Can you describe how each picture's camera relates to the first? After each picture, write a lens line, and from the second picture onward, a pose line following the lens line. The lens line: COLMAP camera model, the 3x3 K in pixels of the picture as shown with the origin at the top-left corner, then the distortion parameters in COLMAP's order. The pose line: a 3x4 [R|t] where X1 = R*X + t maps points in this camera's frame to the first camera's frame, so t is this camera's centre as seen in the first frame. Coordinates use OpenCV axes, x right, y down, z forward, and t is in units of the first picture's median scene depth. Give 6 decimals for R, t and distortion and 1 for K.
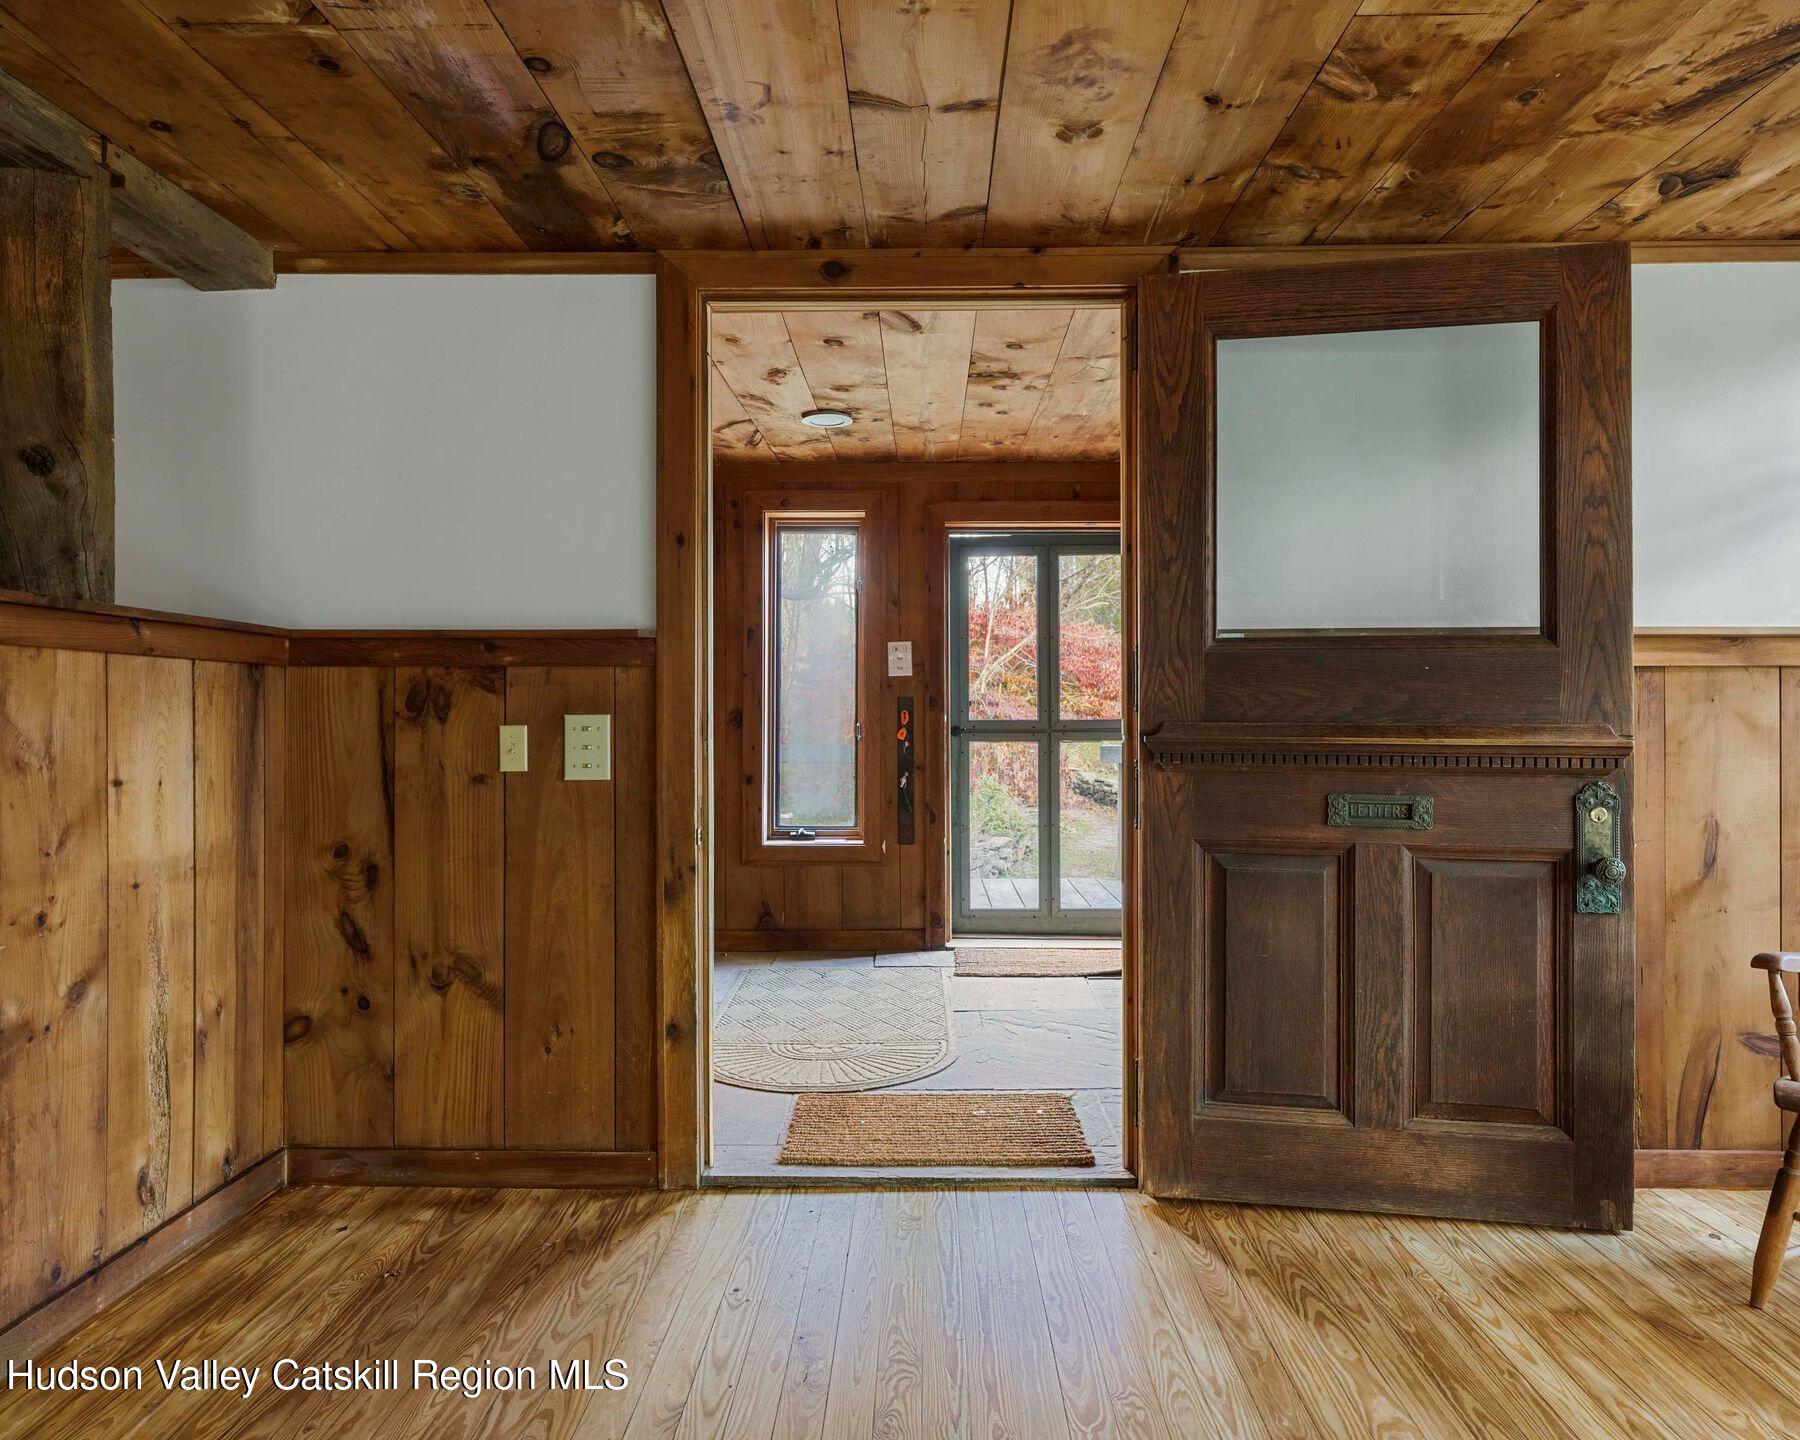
lens RADIAL K [[1200.7, 0, 908.6], [0, 1200.7, 709.8], [0, 0, 1]] dist [-0.020675, 0.024780]
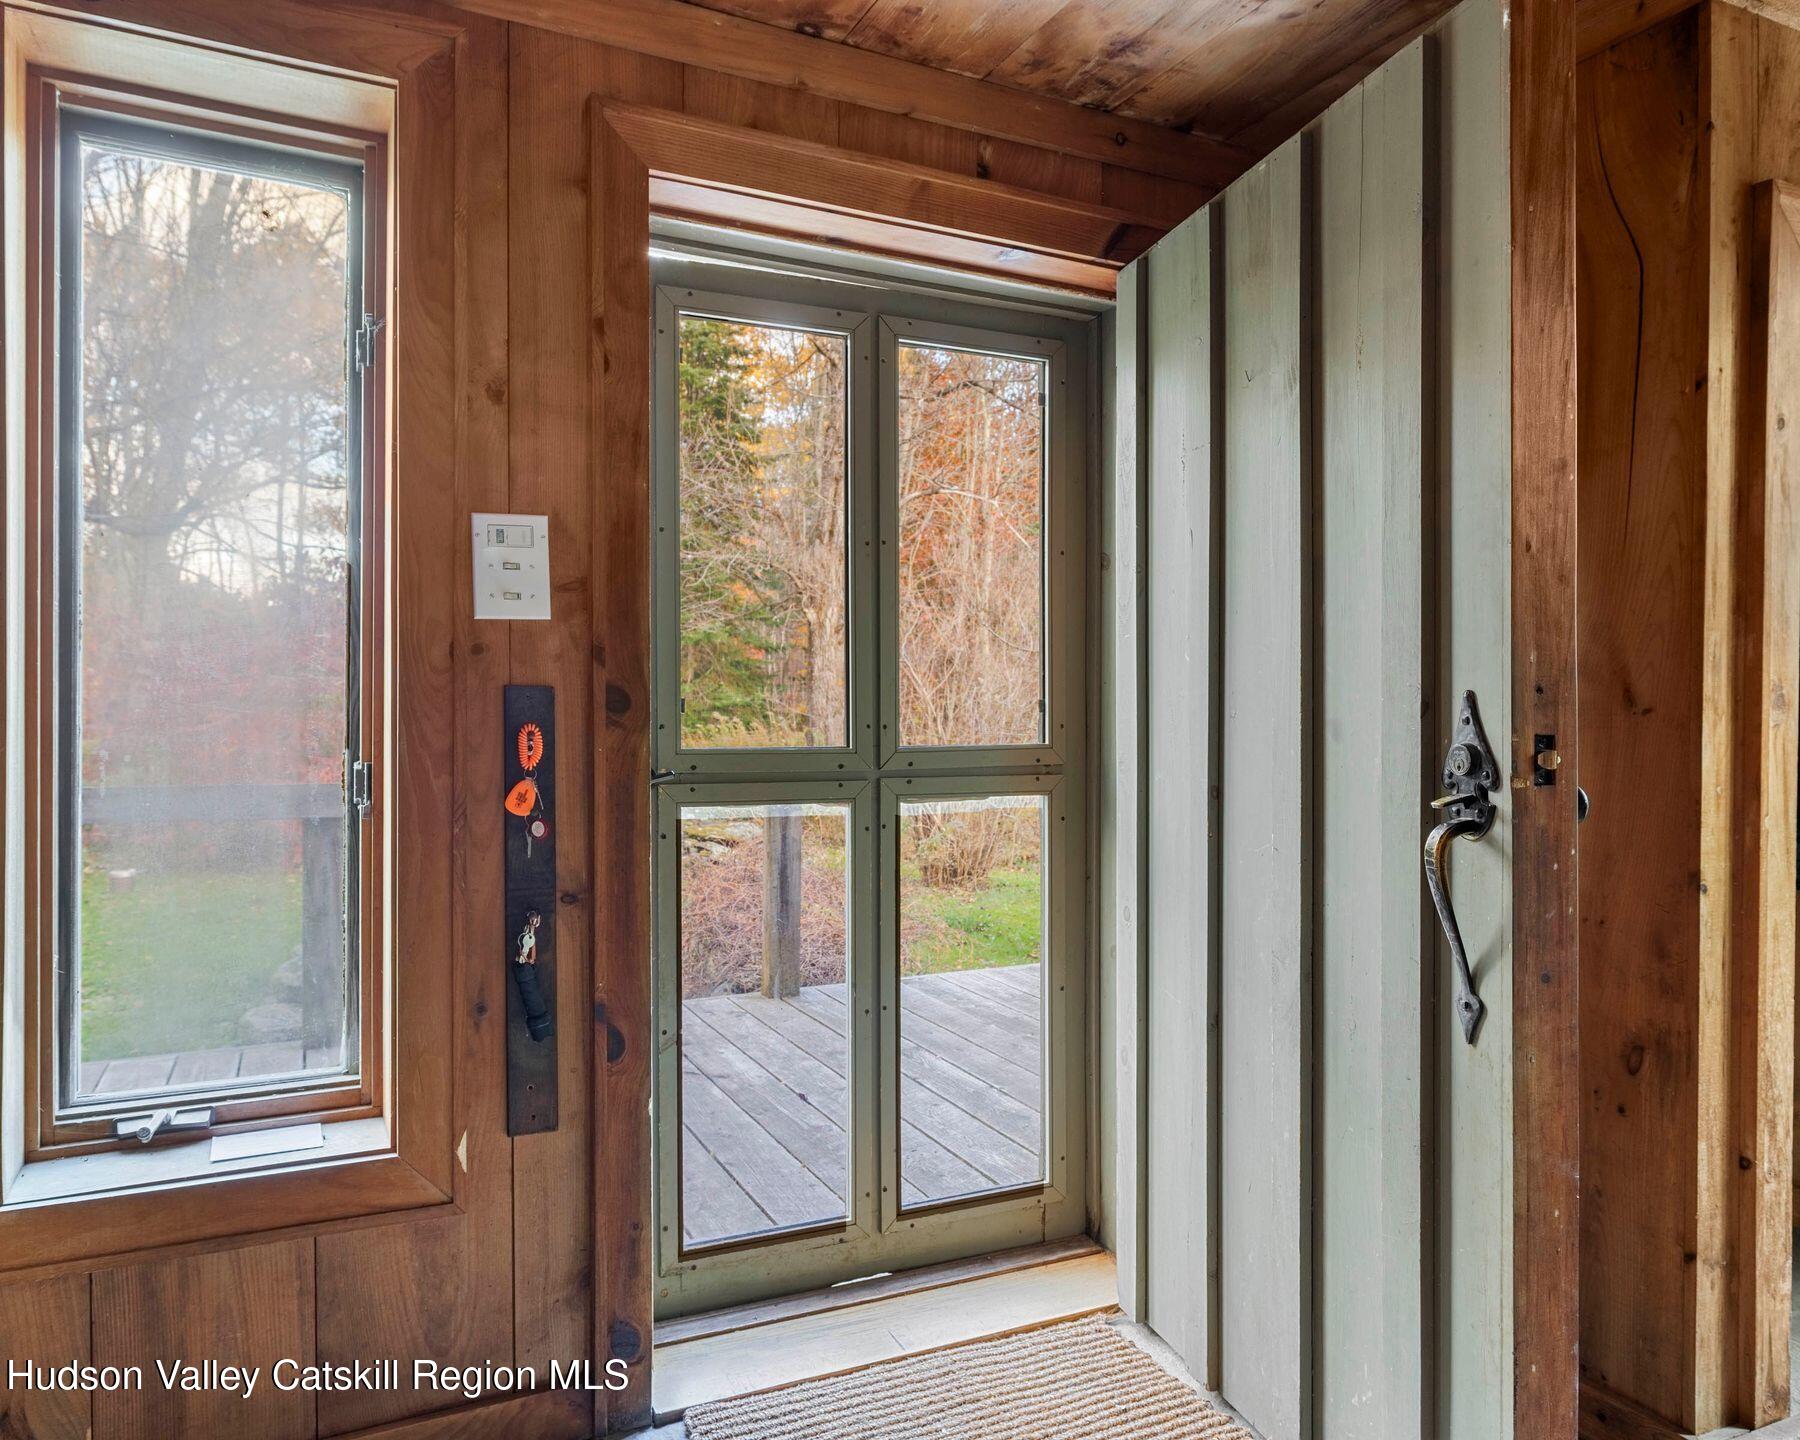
lens RADIAL K [[1229.3, 0, 914.4], [0, 1229.3, 722.2], [0, 0, 1]] dist [-0.004103, 0.000418]
pose [[0.900177, 0.000076, 0.435525, -0.108769], [-0.000438, 1.000000, 0.000732, -0.000982], [-0.435524, -0.000849, 0.900177, 1.307376]]
